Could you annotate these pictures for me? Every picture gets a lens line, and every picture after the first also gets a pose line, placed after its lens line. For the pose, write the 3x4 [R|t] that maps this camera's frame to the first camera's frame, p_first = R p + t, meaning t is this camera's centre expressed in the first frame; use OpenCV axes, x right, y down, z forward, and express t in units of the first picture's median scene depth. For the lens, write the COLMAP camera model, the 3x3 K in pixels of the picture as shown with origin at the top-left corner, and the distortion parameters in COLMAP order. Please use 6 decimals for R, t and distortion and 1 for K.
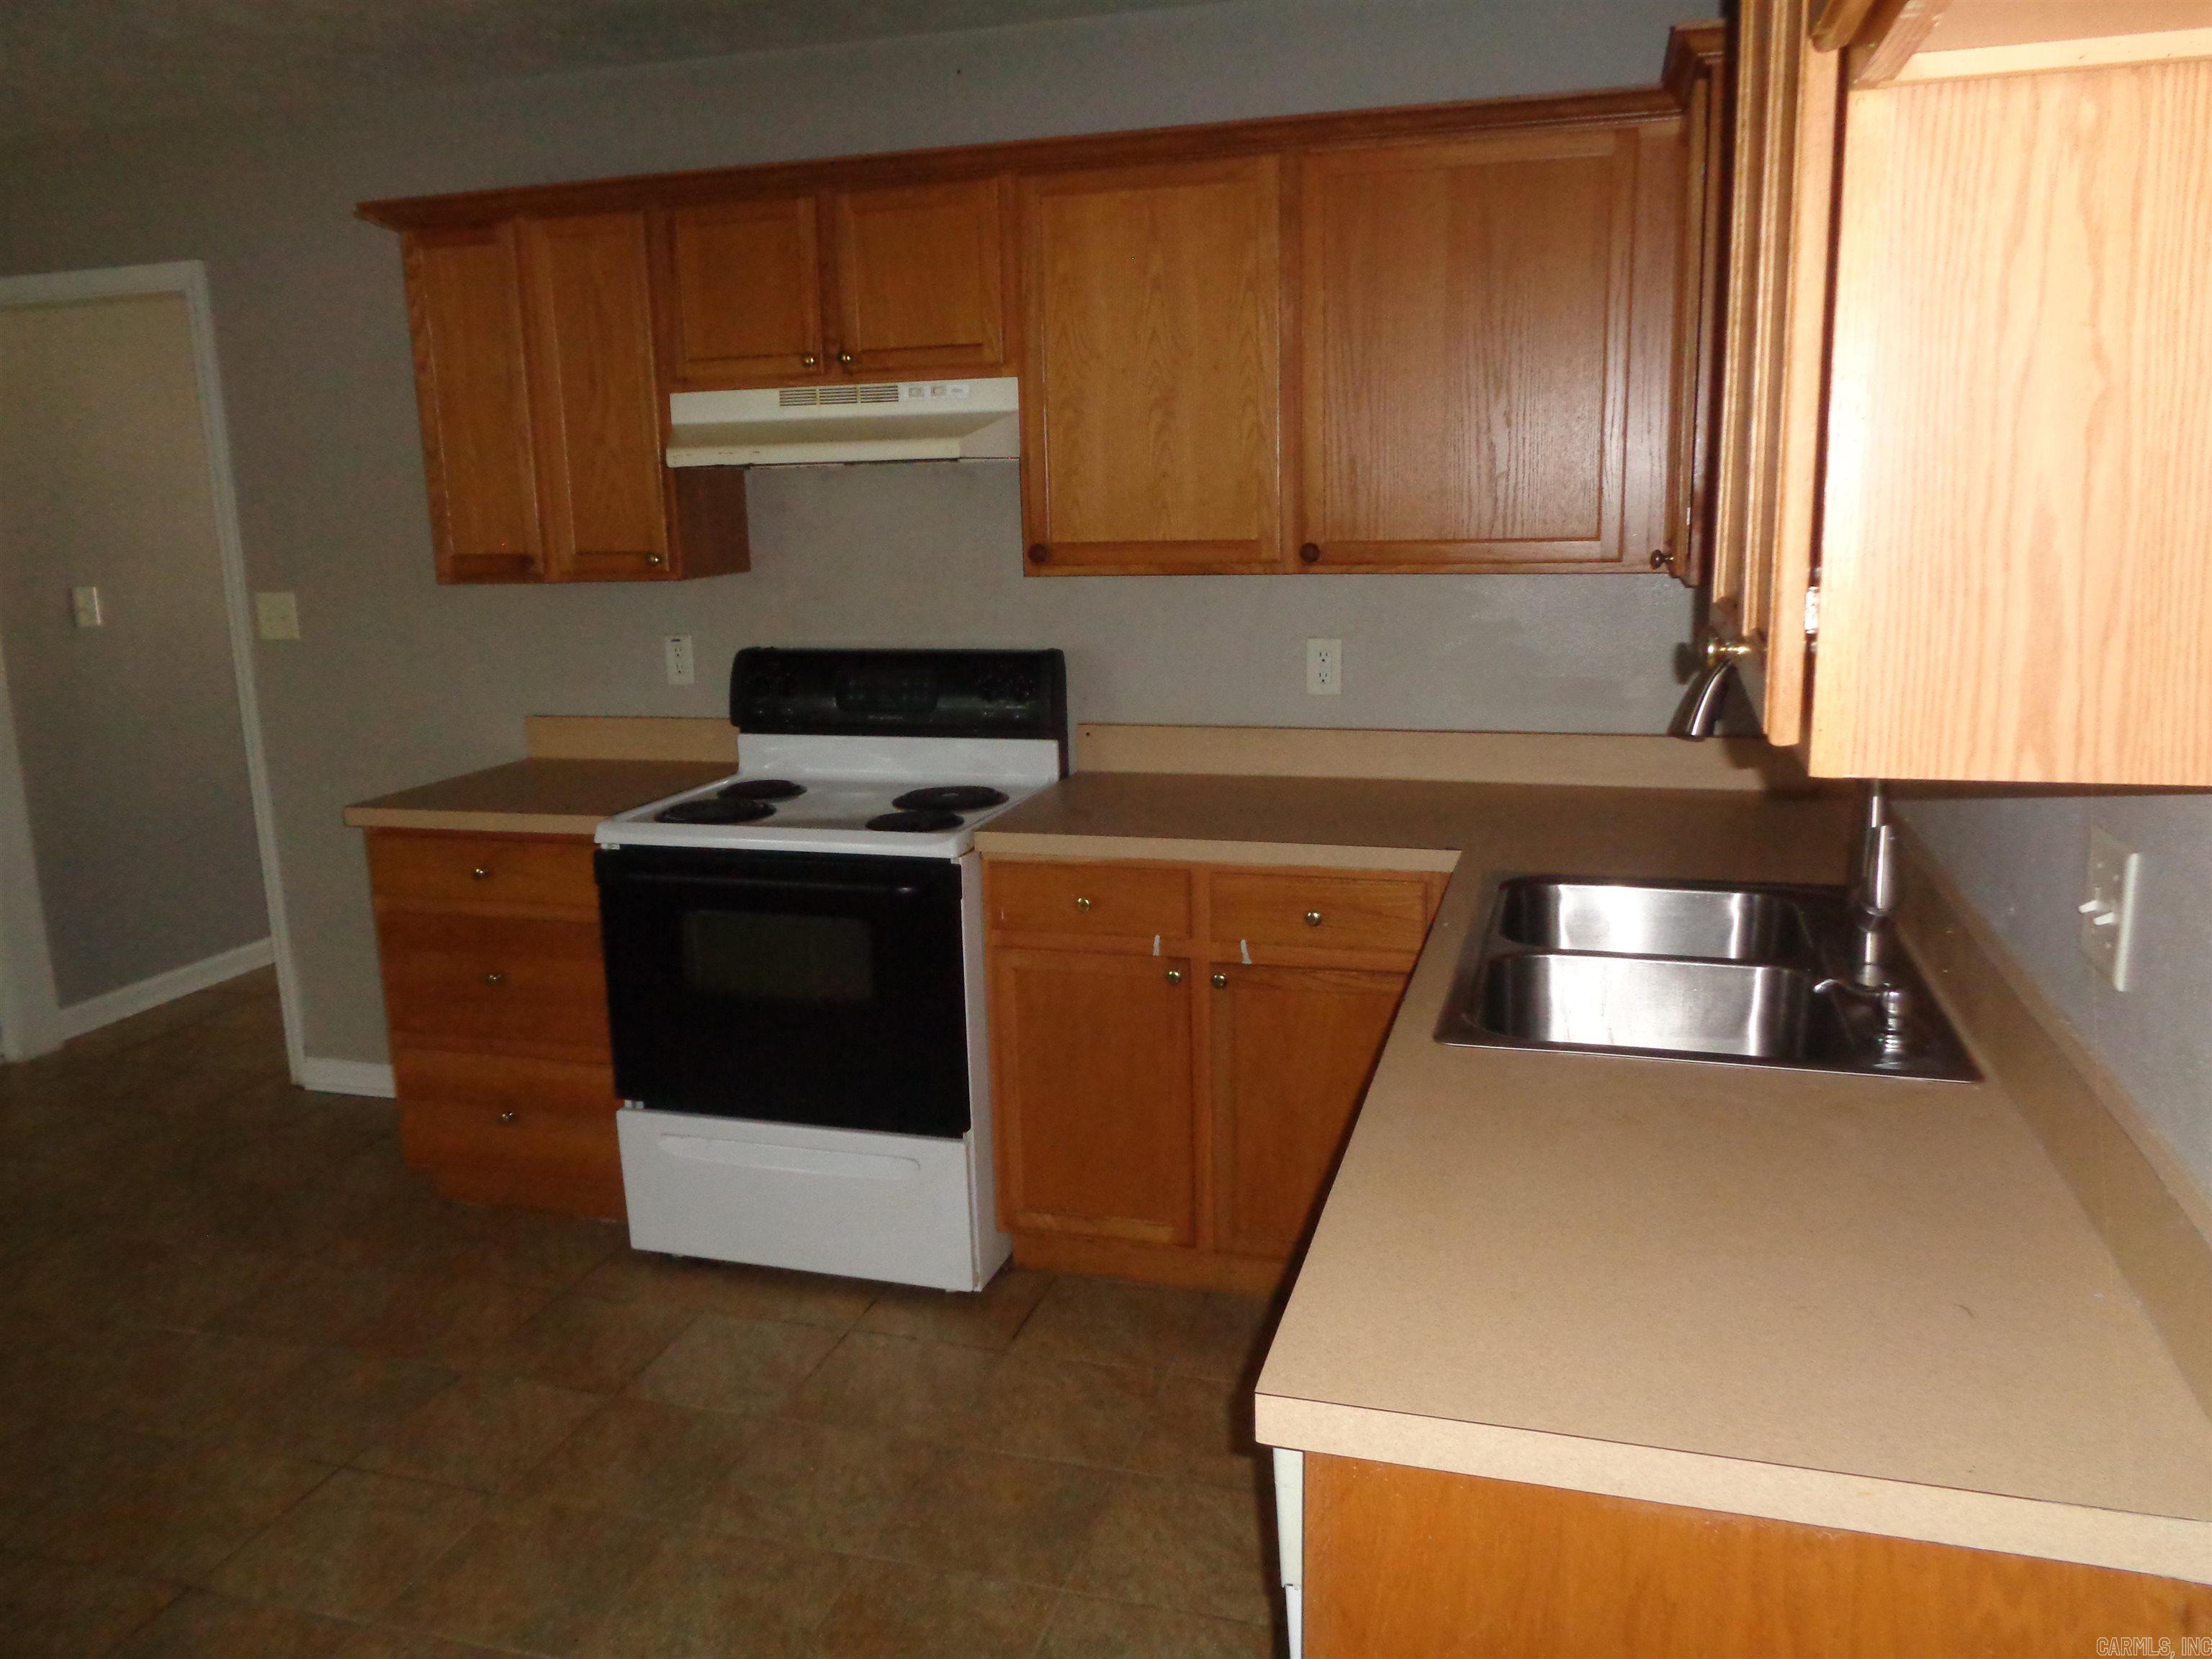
lens RADIAL K [[1646.2, 0, 1126.9], [0, 1646.2, 818.3], [0, 0, 1]] dist [-0.022926, 0.014388]
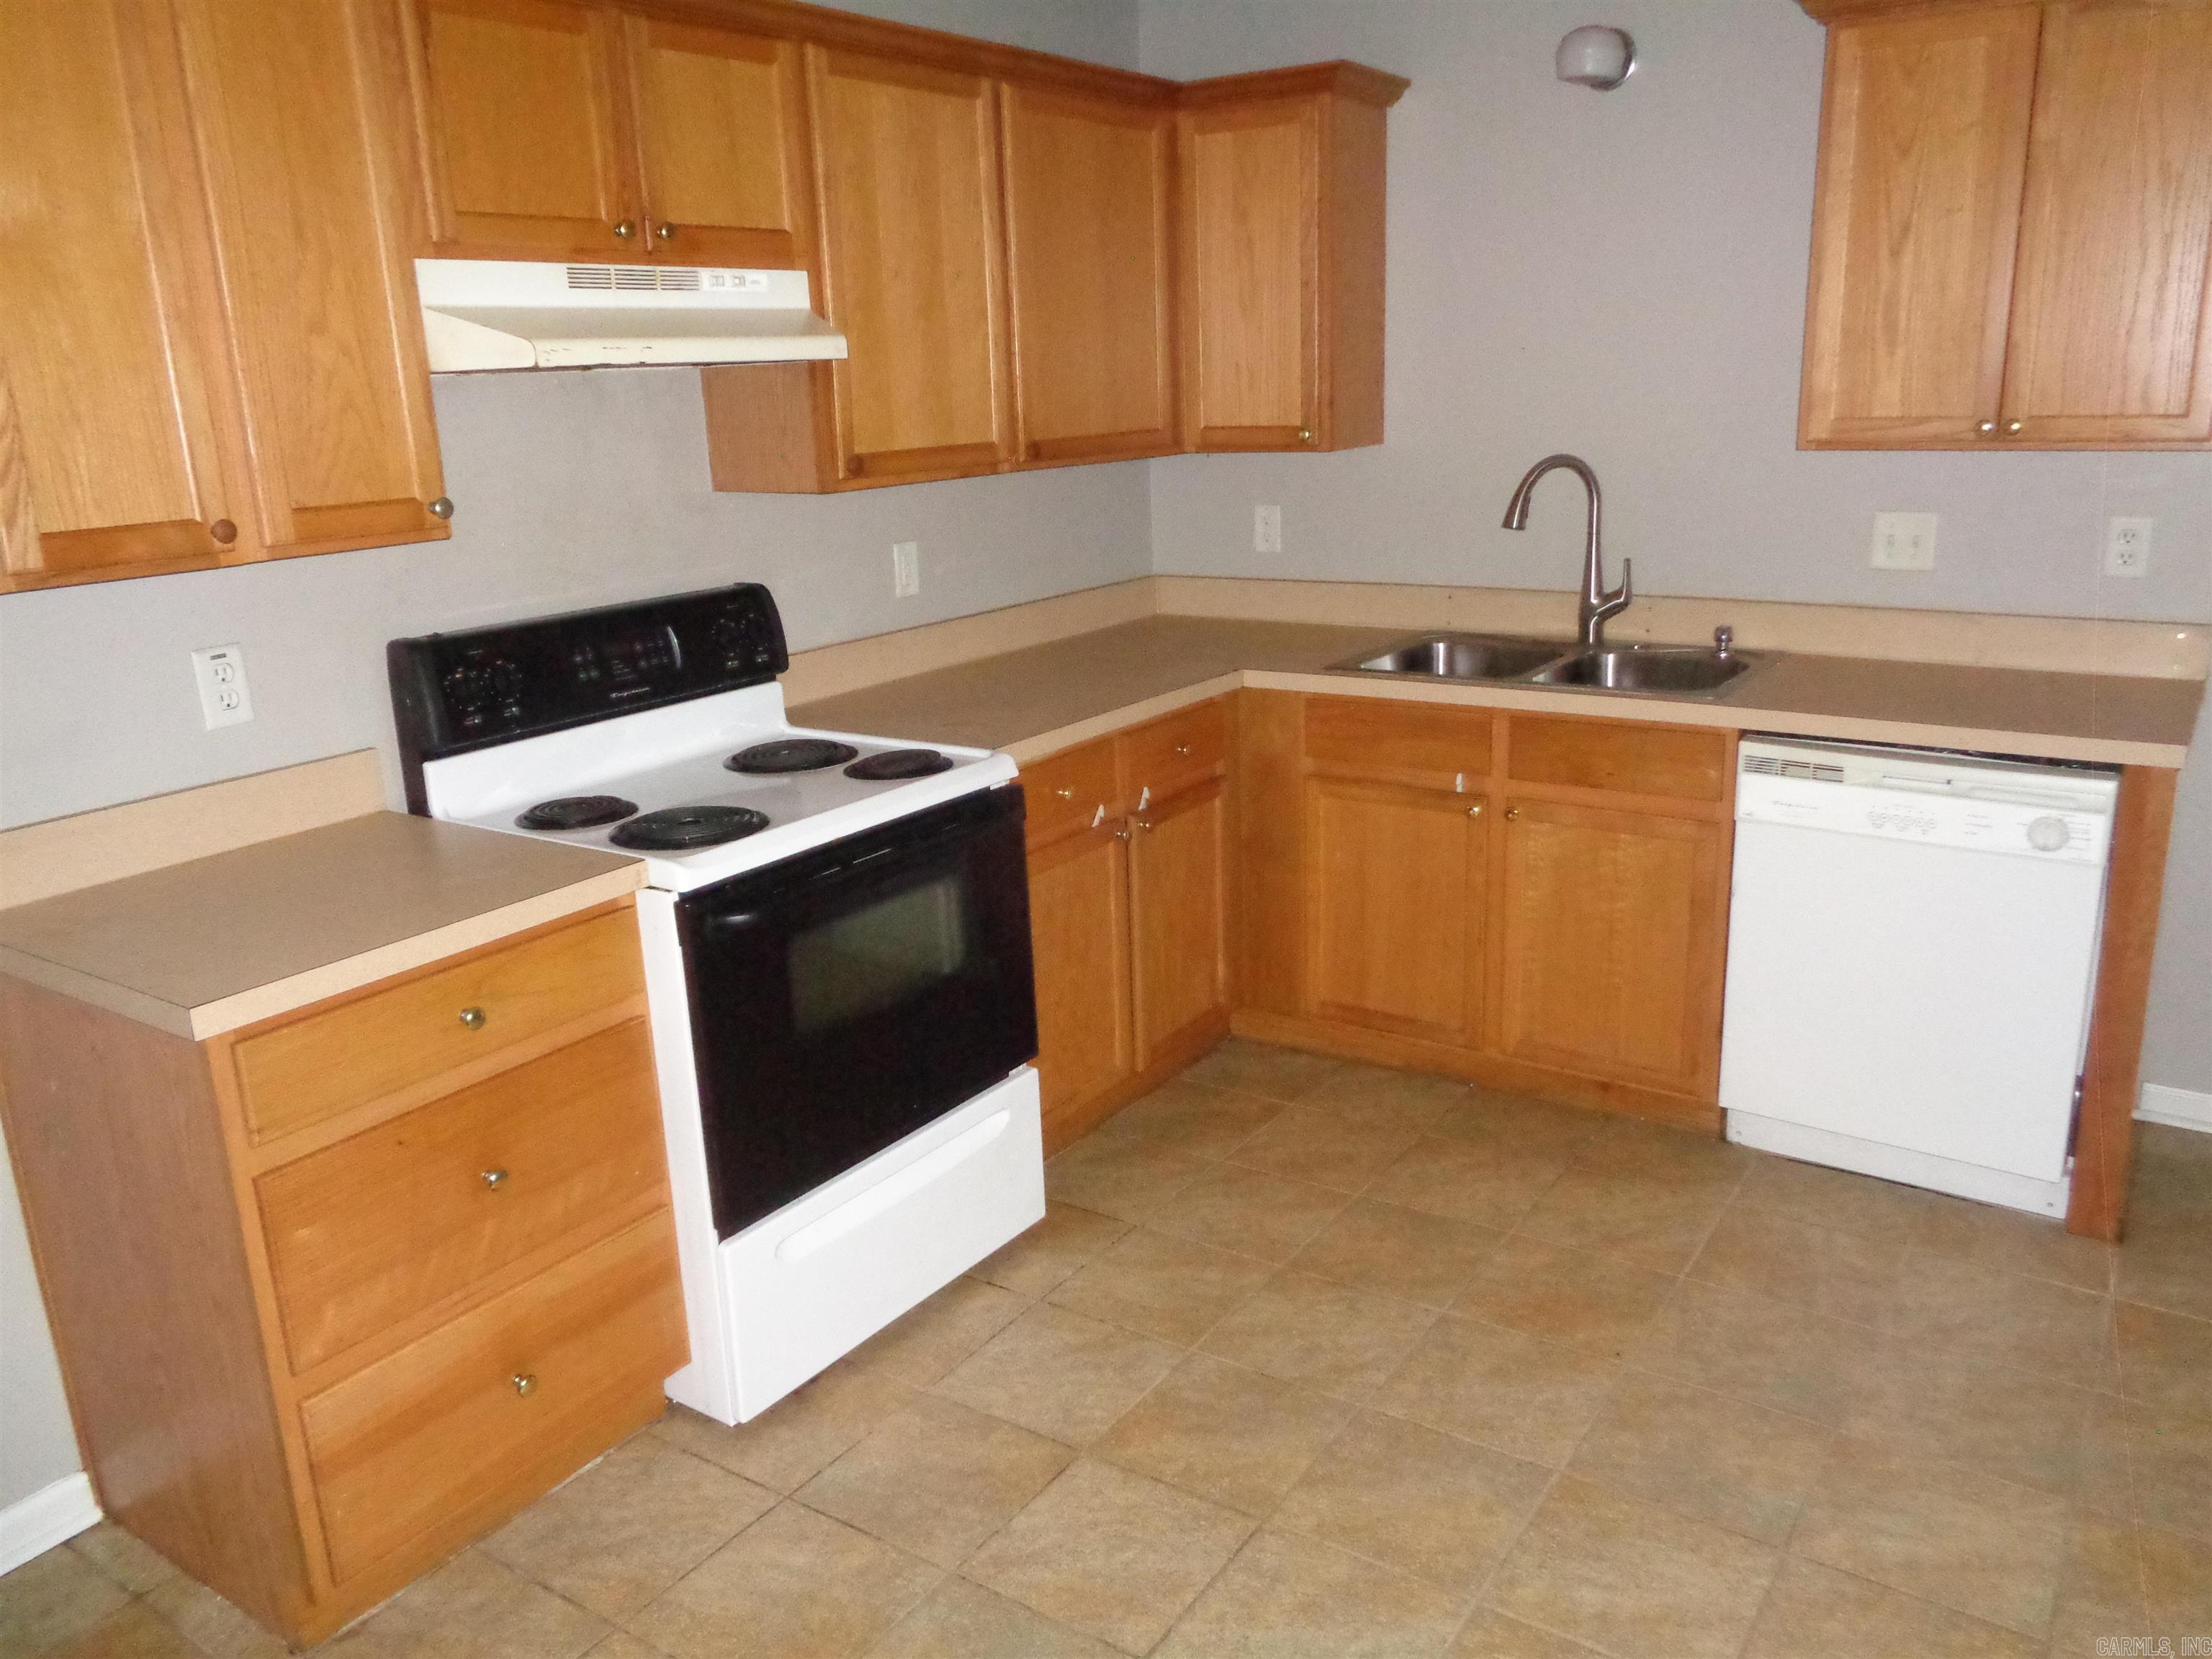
lens RADIAL K [[1646.2, 0, 1126.0], [0, 1646.2, 825.9], [0, 0, 1]] dist [-0.022926, 0.014388]
pose [[0.316557, -0.239187, 0.917922, -0.854841], [0.222983, 0.959334, 0.173079, -0.087821], [-0.921992, 0.149892, 0.357019, 0.528757]]
